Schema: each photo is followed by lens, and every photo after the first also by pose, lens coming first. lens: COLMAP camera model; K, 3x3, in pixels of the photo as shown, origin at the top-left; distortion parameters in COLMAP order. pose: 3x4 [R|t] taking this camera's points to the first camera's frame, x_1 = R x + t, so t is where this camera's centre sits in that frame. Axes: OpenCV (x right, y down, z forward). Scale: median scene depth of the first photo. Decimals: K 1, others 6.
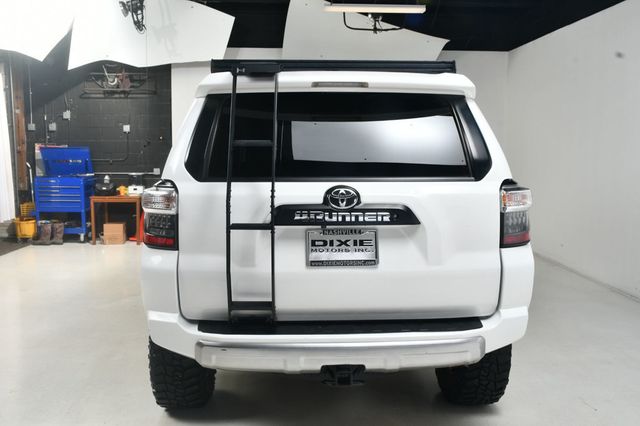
lens RADIAL K [[622.2, 0, 320.0], [0, 622.2, 213.0], [0, 0, 1]] dist [-0.003389, -0.002320]
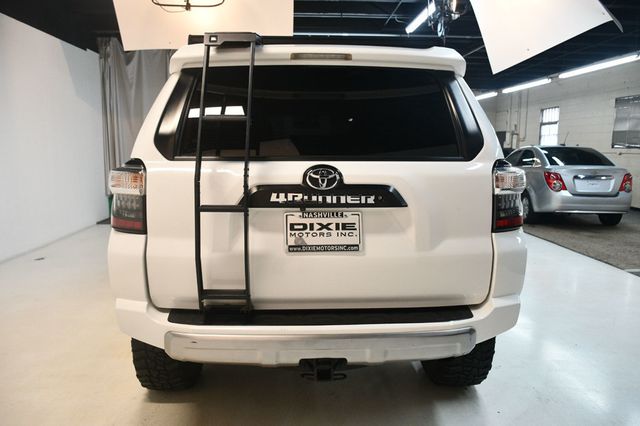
lens RADIAL K [[552.8, 0, 320.0], [0, 552.8, 213.0], [0, 0, 1]] dist [0.001369, 0.000549]
pose [[0.999862, 0.002377, 0.016462, 0.017306], [-0.002720, 0.999778, 0.020875, 0.010288], [-0.016409, -0.020917, 0.999647, 0.173351]]
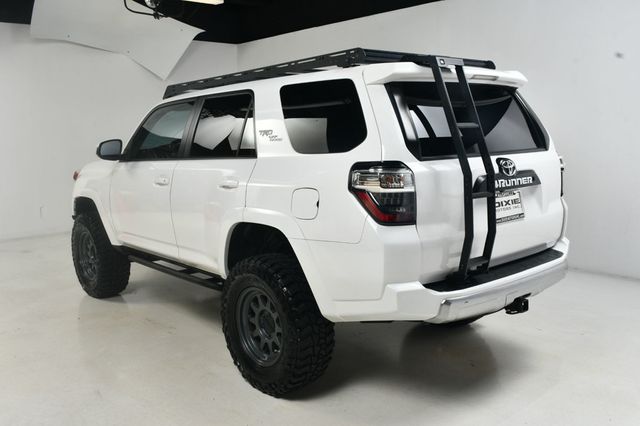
lens RADIAL K [[593.0, 0, 320.0], [0, 593.0, 213.0], [0, 0, 1]] dist [-0.078459, -0.001897]
pose [[0.783004, -0.102283, 0.613550, -1.004323], [0.083363, 0.994745, 0.059444, -0.034765], [-0.616406, 0.004602, 0.787415, 0.289936]]
